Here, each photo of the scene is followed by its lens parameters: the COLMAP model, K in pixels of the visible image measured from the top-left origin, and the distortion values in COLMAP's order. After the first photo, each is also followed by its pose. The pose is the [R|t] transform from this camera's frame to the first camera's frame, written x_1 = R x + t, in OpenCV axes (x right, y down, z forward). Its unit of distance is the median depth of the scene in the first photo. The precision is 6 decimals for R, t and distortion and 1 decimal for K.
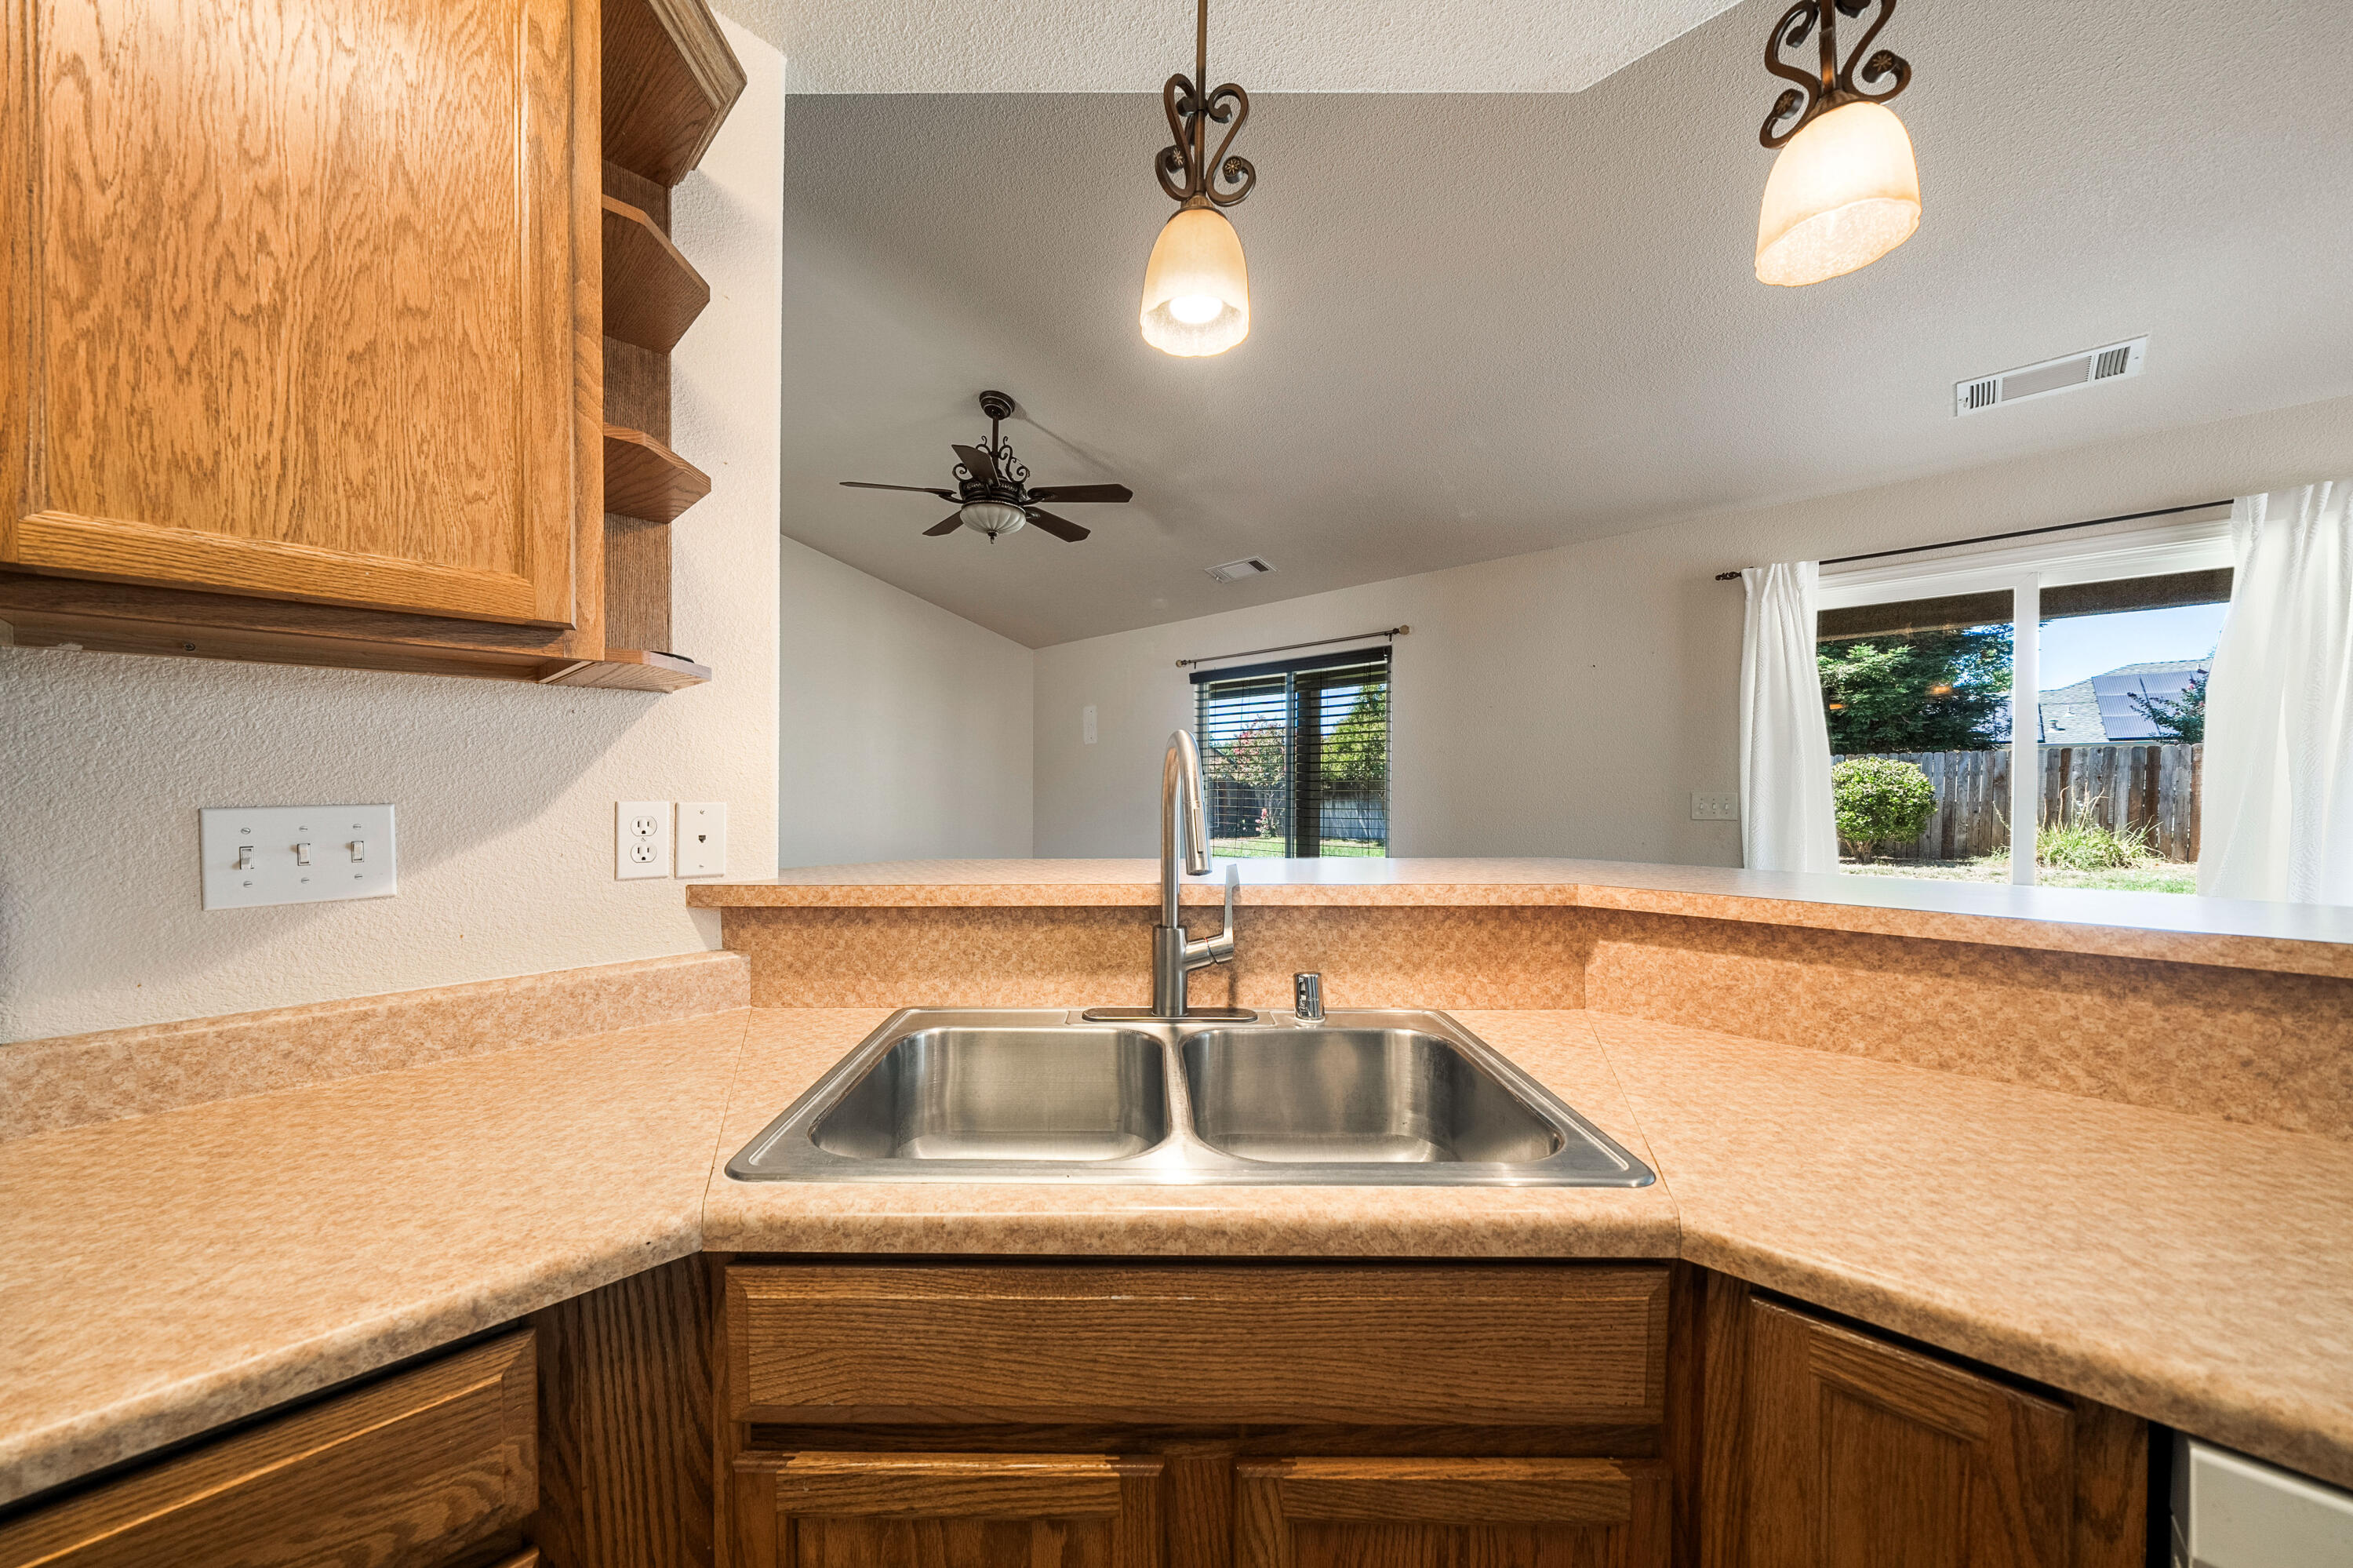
lens RADIAL K [[816.5, 0, 1129.5], [0, 816.5, 794.9], [0, 0, 1]] dist [-0.007644, 0.000100]
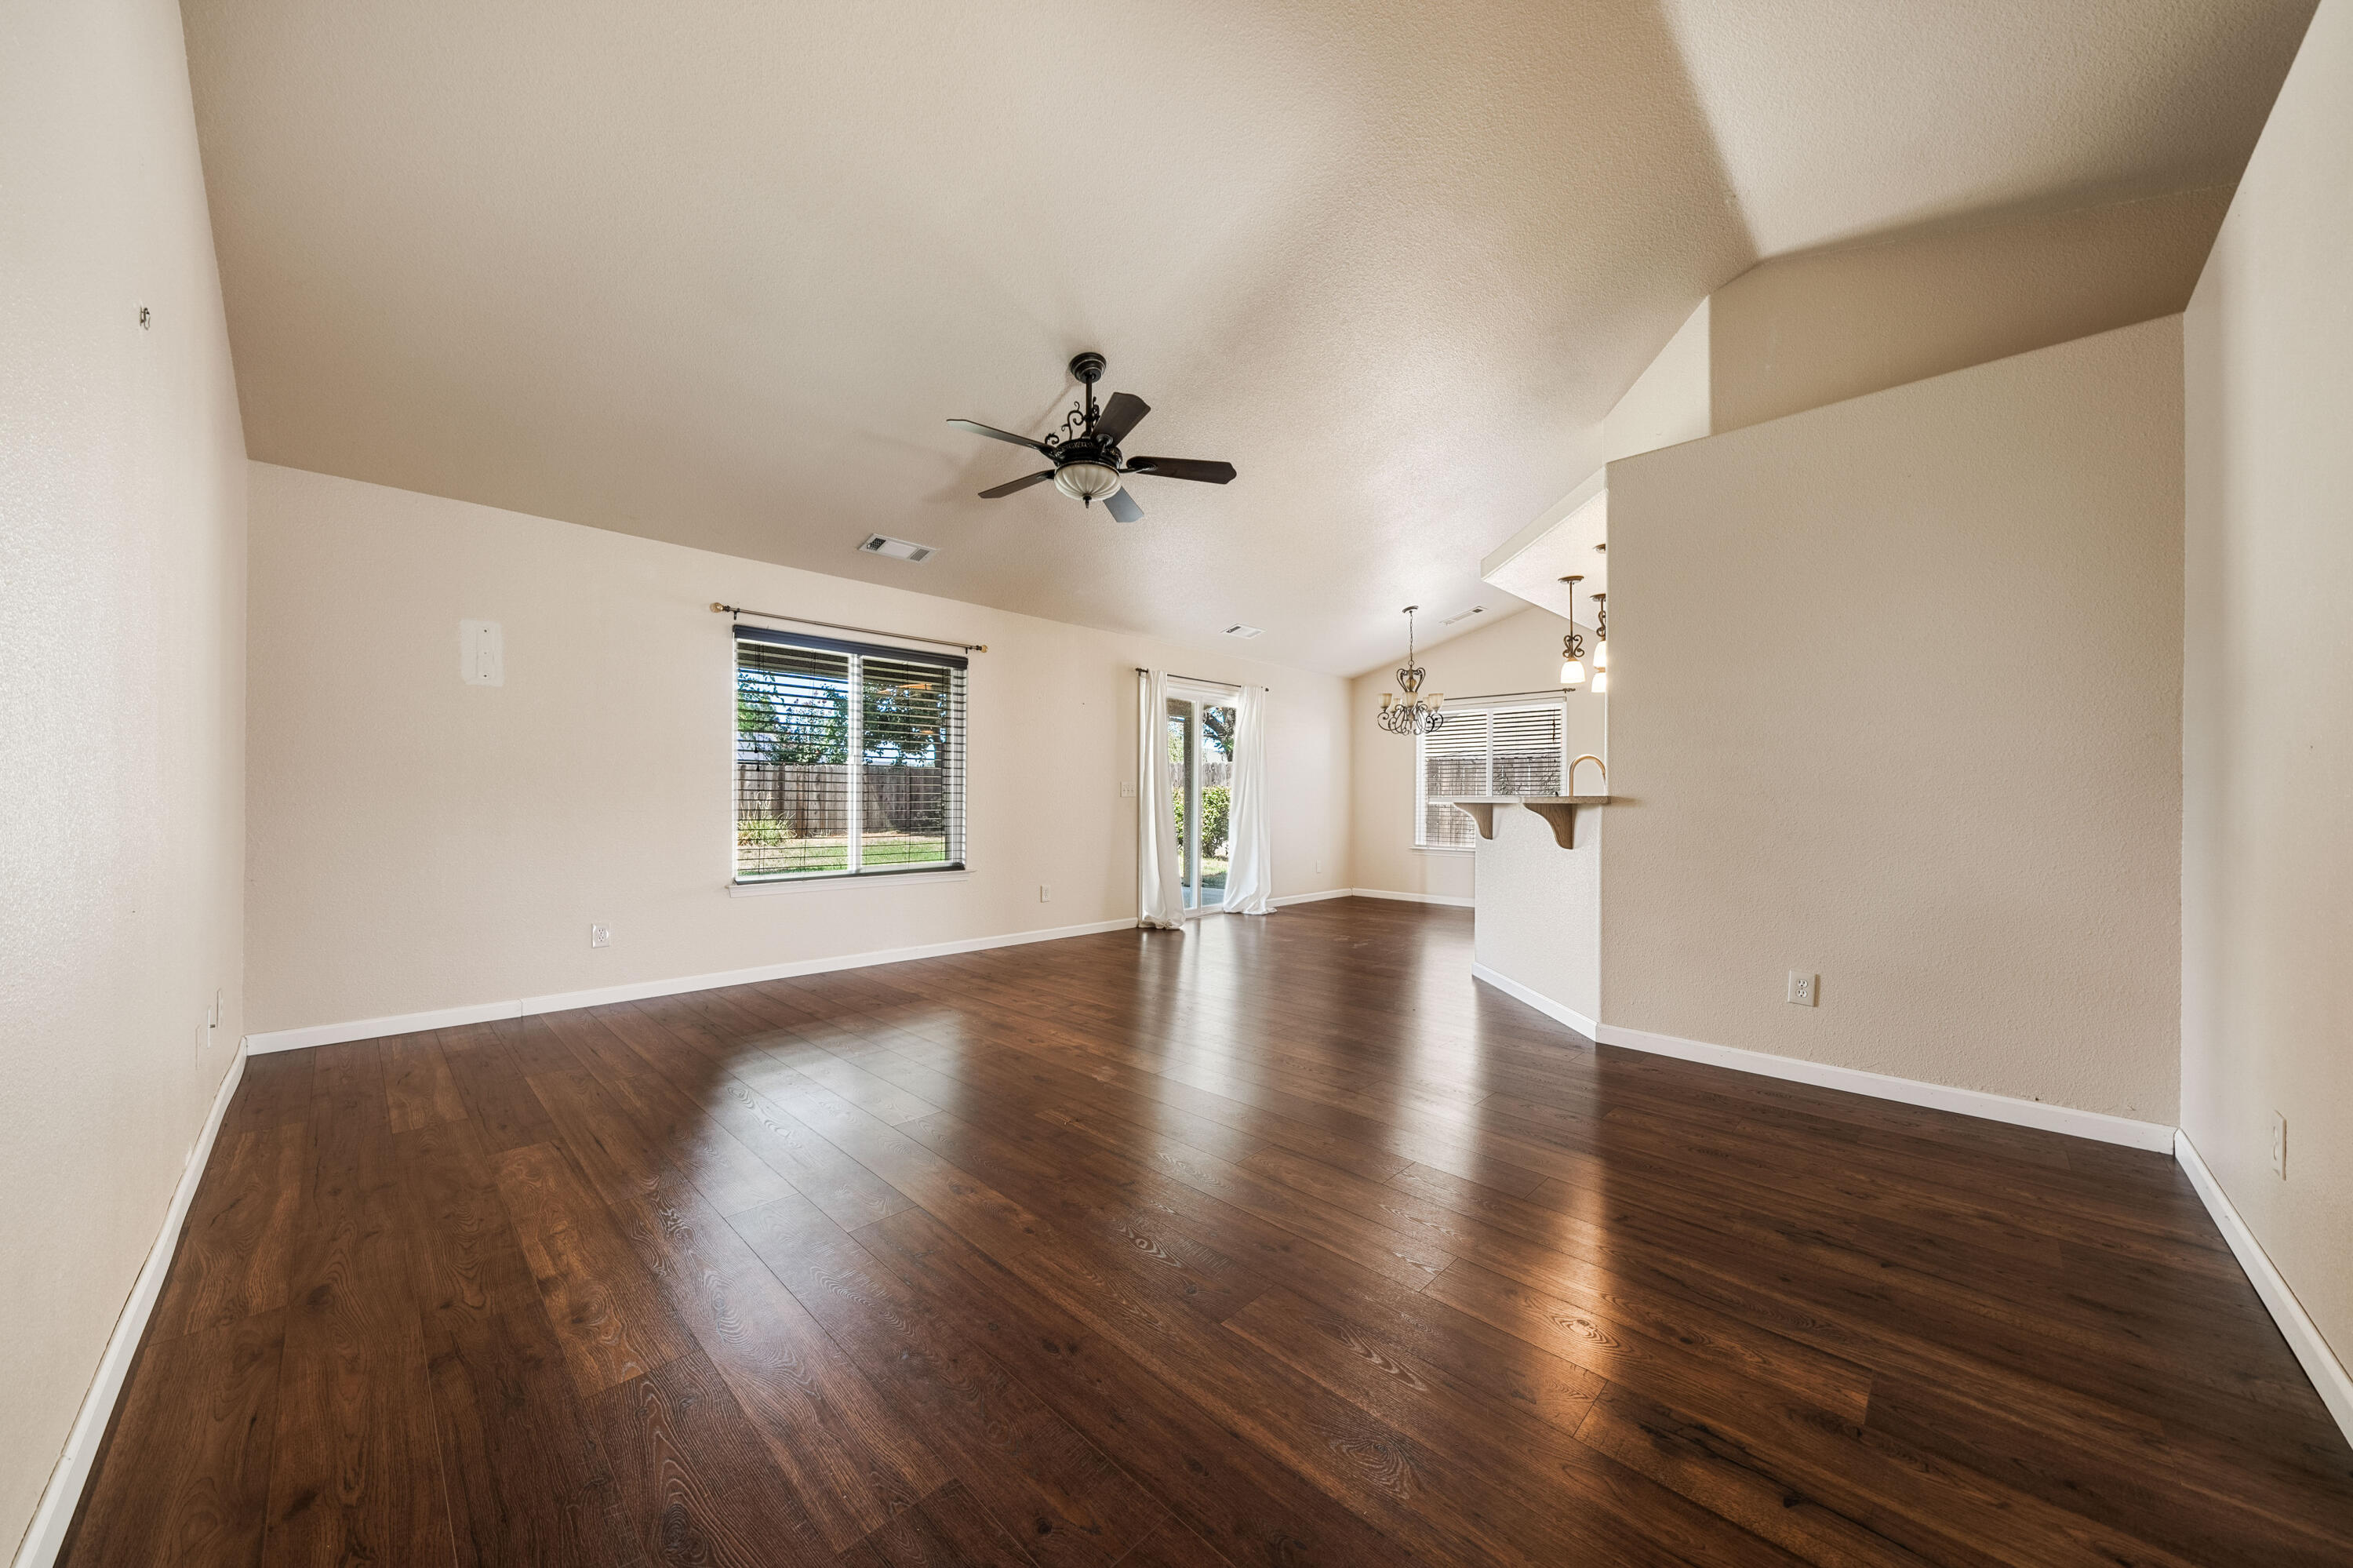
lens RADIAL K [[808.3, 0, 1166.9], [0, 808.3, 793.0], [0, 0, 1]] dist [-0.000039, 0.000029]
pose [[-0.019114, 0.009435, 0.999773, -3.090871], [0.005540, 0.999941, -0.009331, 0.096515], [-0.999802, 0.005360, -0.019165, 2.625561]]
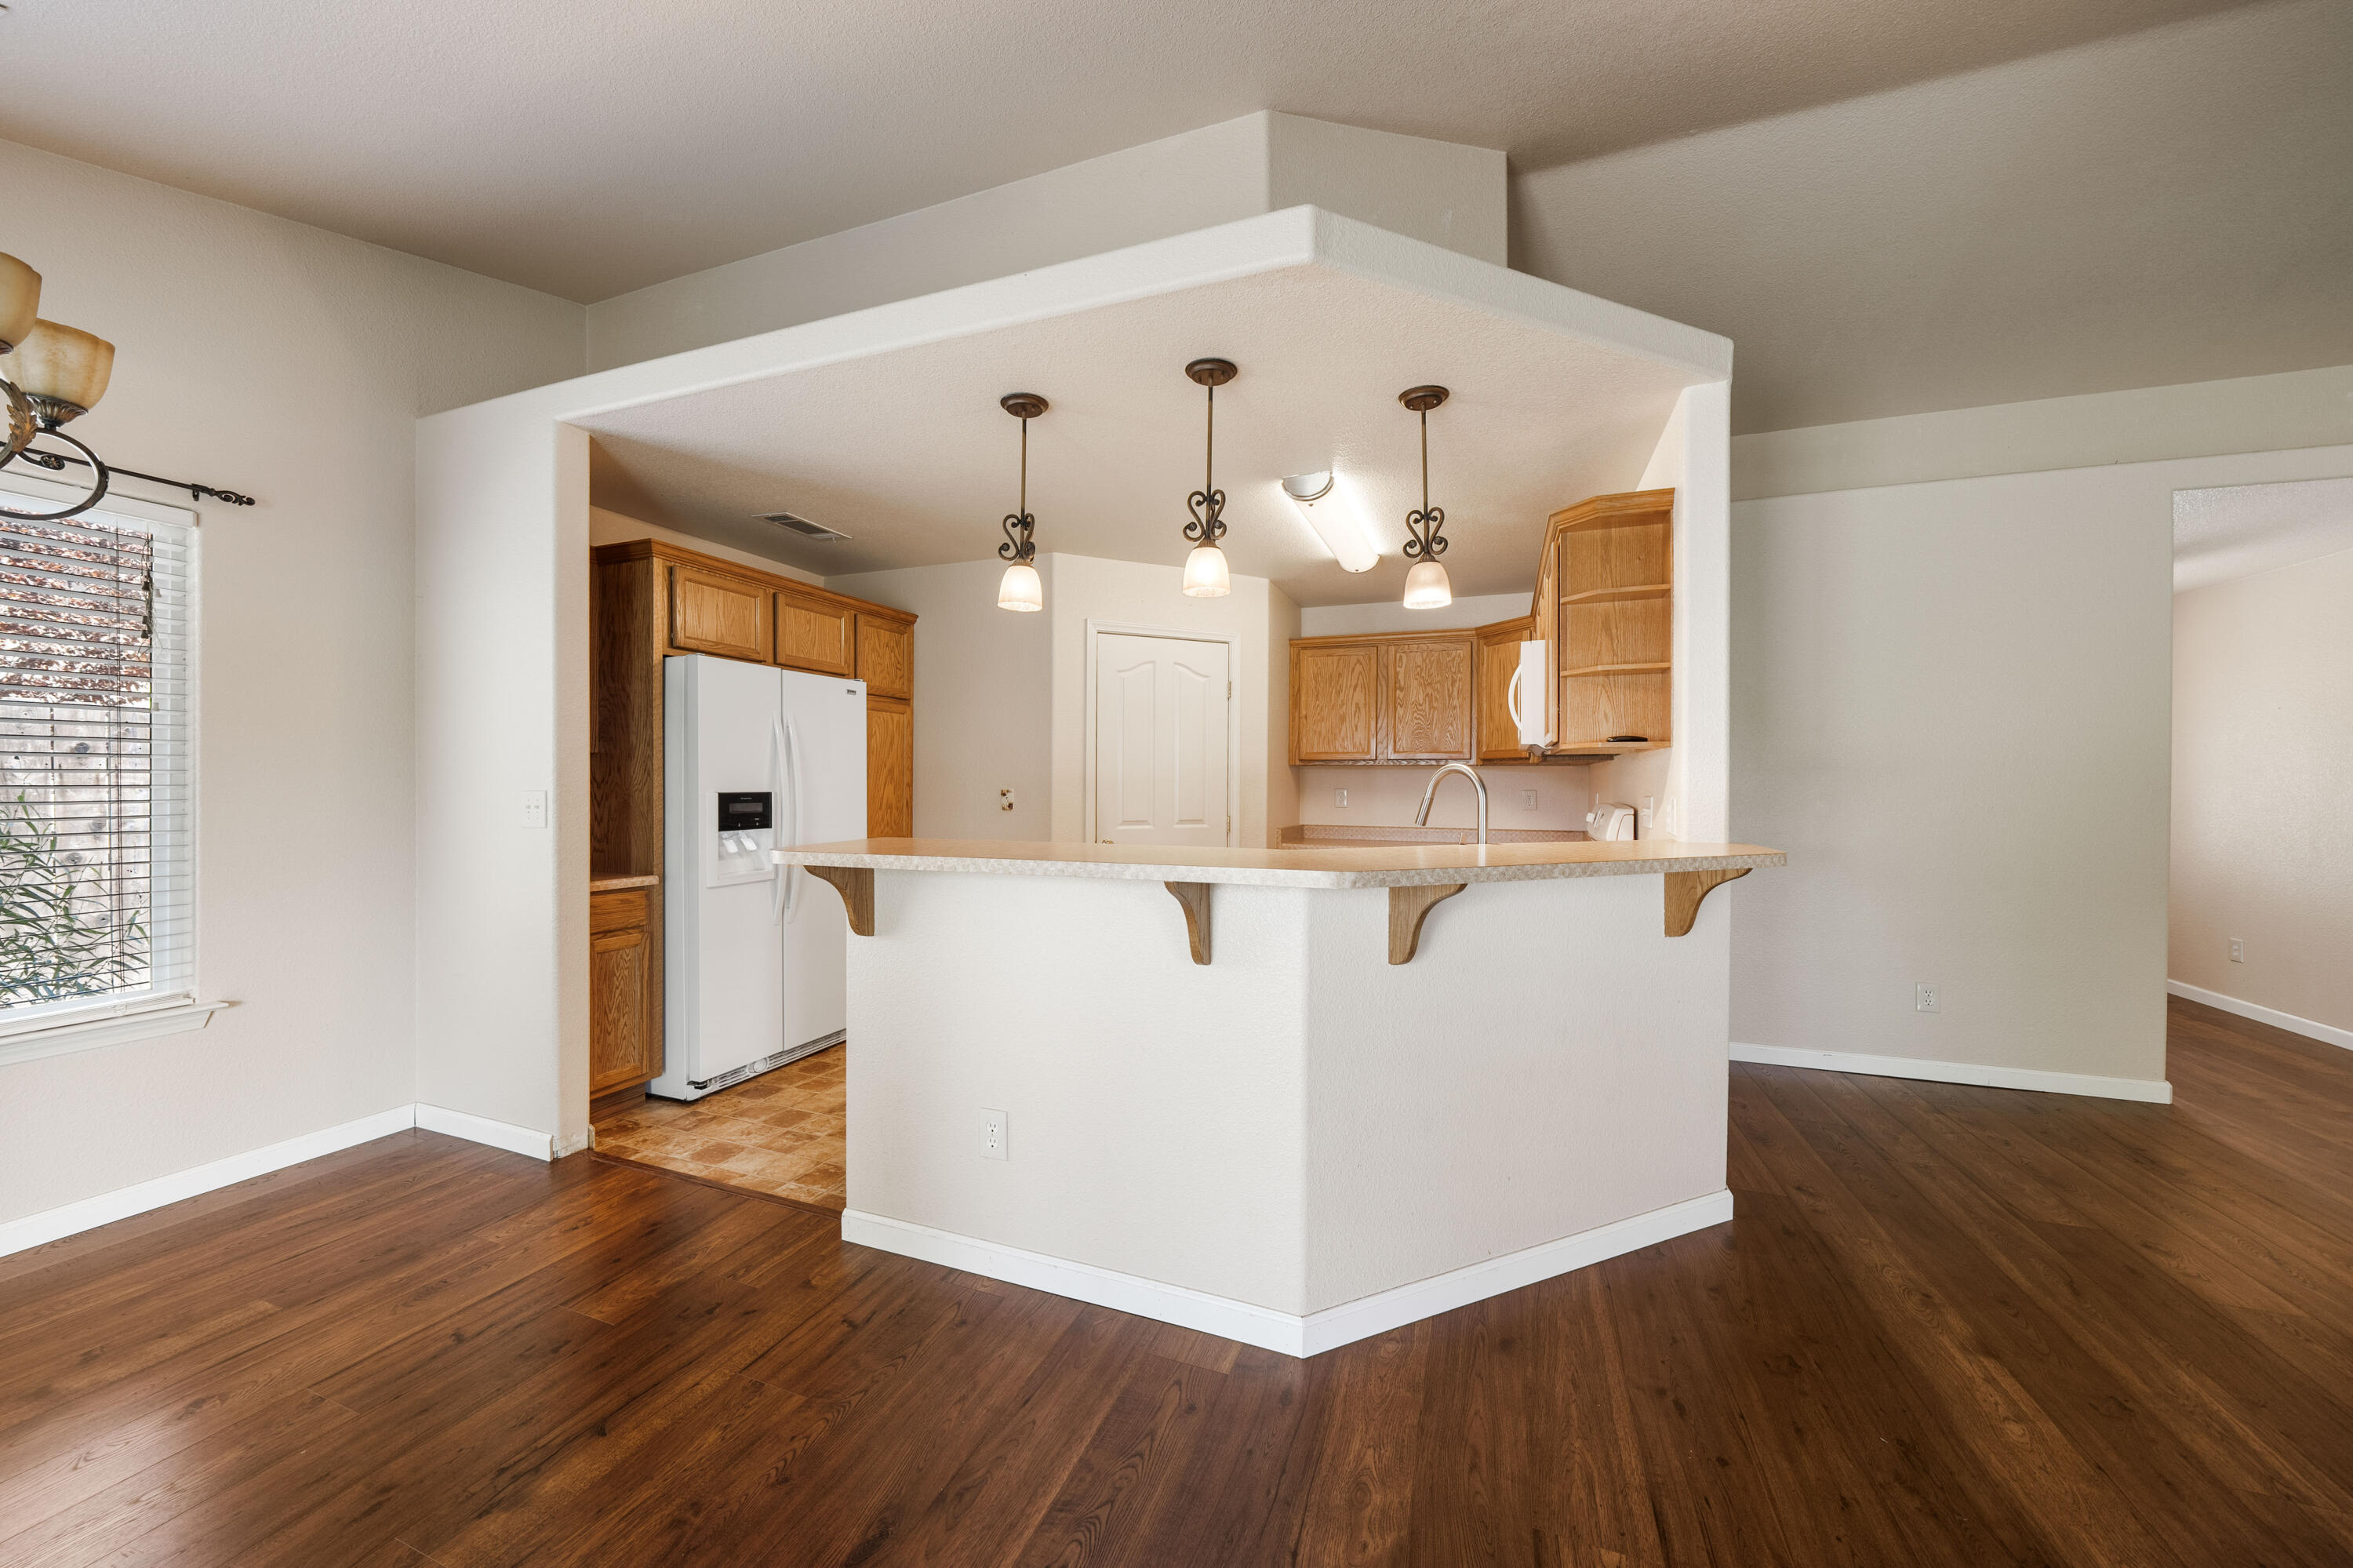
lens RADIAL K [[821.8, 0, 1166.1], [0, 821.8, 788.4], [0, 0, 1]] dist [-0.002044, -0.000055]
pose [[-0.912363, -0.000221, -0.409382, 1.400086], [-0.009688, 0.999731, 0.021050, -0.054680], [0.409267, 0.023171, -0.912120, 2.258497]]
